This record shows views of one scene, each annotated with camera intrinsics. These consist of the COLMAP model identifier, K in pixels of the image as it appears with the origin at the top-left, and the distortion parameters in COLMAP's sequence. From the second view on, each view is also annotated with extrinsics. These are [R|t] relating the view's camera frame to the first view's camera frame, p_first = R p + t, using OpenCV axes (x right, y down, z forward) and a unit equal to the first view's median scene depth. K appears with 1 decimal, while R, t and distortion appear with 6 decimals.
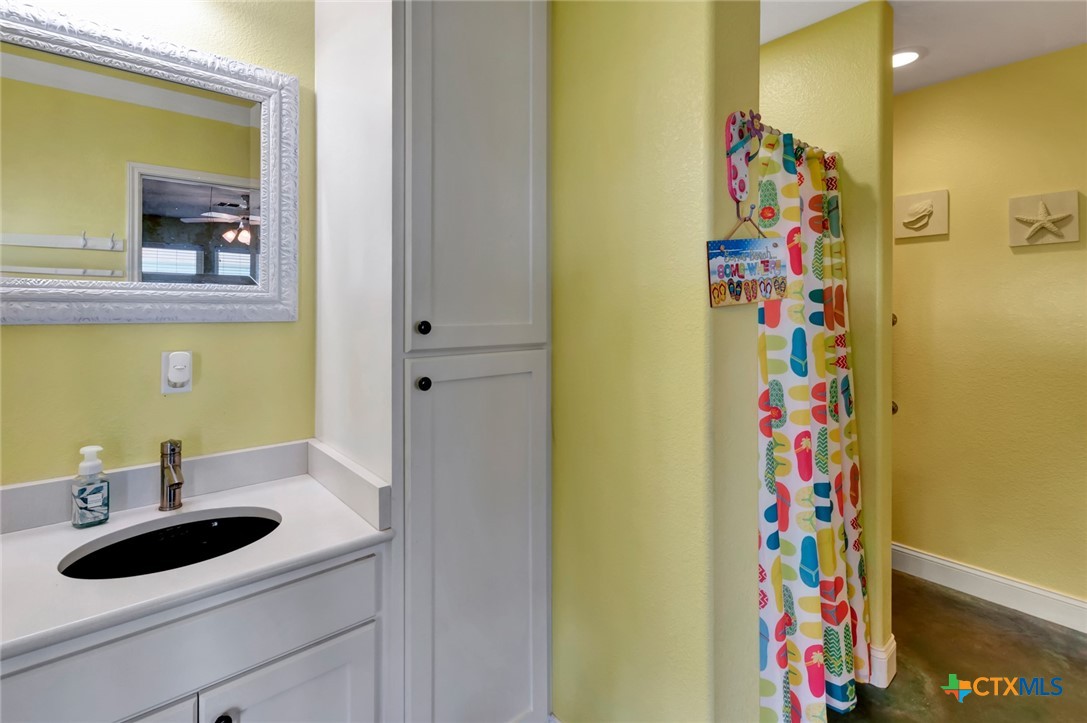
lens RADIAL K [[507.0, 0, 552.6], [0, 507.0, 308.4], [0, 0, 1]] dist [-0.003559, -0.001193]
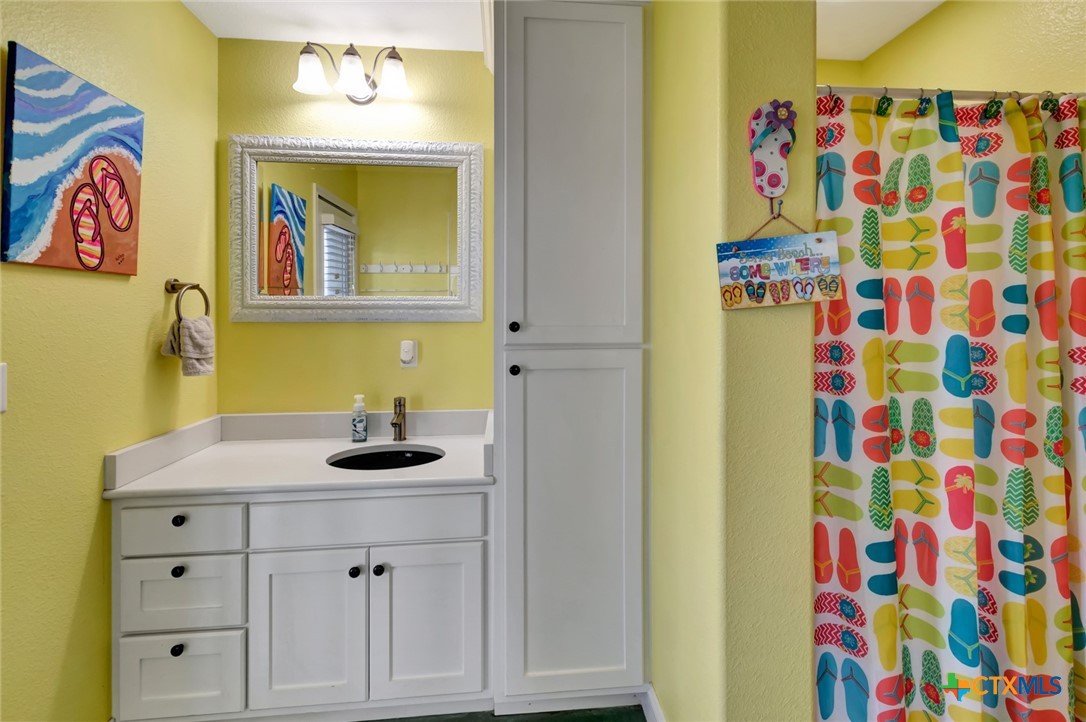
lens RADIAL K [[506.6, 0, 576.4], [0, 506.6, 315.2], [0, 0, 1]] dist [-0.003559, -0.001193]
pose [[0.825993, 0.000489, -0.563681, 0.589808], [0.002305, 0.999988, 0.004245, 0.002989], [0.563676, -0.004806, 0.825982, 0.014954]]
